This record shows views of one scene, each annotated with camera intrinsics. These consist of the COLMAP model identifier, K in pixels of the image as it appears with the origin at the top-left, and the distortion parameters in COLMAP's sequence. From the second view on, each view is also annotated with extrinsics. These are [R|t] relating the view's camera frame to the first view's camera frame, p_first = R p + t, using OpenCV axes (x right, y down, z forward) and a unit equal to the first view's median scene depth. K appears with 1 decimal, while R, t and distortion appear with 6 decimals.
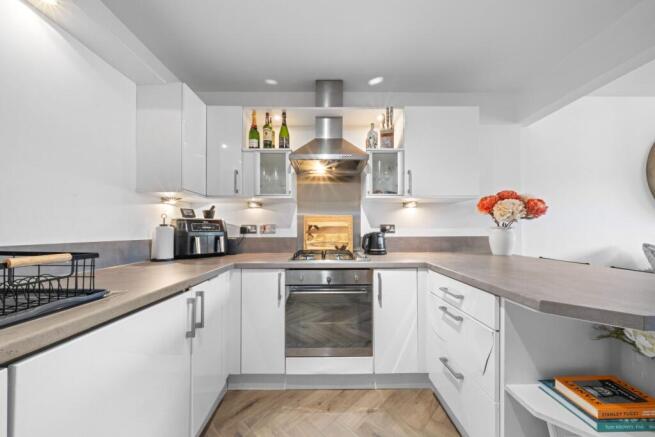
lens RADIAL K [[223.5, 0, 327.0], [0, 223.5, 227.0], [0, 0, 1]] dist [-0.001019, -0.000069]
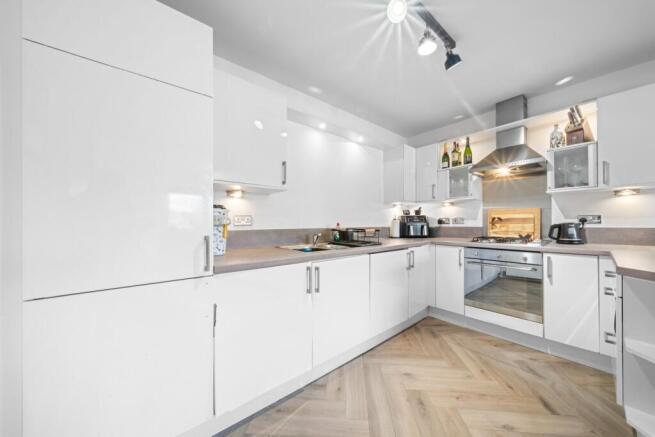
lens RADIAL K [[223.5, 0, 327.0], [0, 223.5, 227.0], [0, 0, 1]] dist [-0.001019, -0.000069]
pose [[0.627211, 0.012598, -0.778748, 0.358739], [0.016431, 0.999433, 0.029402, -0.007492], [0.778676, -0.031237, 0.626648, -0.594902]]
